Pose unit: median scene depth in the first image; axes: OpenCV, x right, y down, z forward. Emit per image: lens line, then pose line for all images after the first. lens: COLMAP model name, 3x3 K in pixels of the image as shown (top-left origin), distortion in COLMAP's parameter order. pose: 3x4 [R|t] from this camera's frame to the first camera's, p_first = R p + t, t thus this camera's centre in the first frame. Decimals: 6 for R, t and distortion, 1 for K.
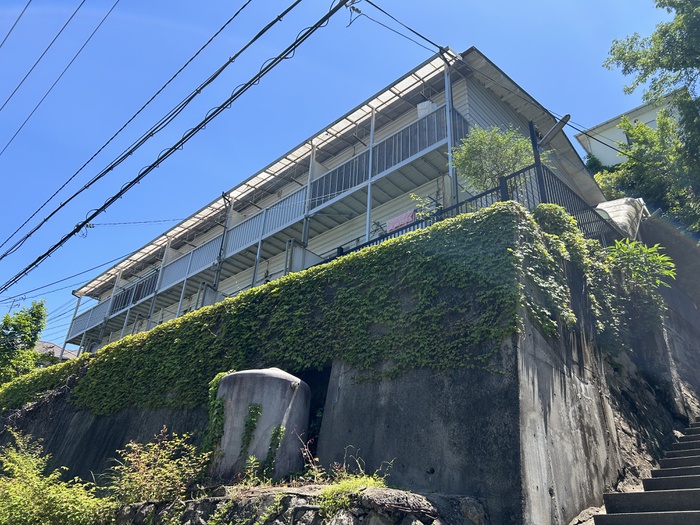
lens RADIAL K [[570.5, 0, 350.0], [0, 570.5, 262.5], [0, 0, 1]] dist [0.065769, -0.101450]
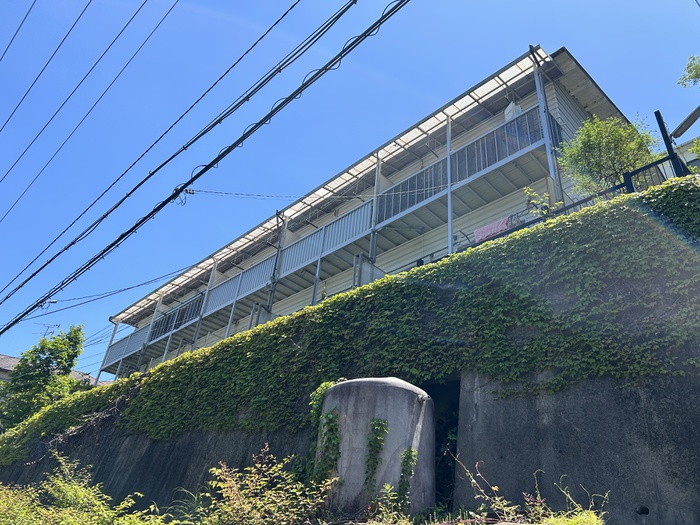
lens RADIAL K [[570.5, 0, 350.0], [0, 570.5, 262.5], [0, 0, 1]] dist [0.065769, -0.101450]
pose [[0.999144, 0.015703, -0.038268, -0.110319], [-0.018486, 0.997124, -0.073497, 0.054585], [0.037004, 0.074141, 0.996561, 0.114925]]
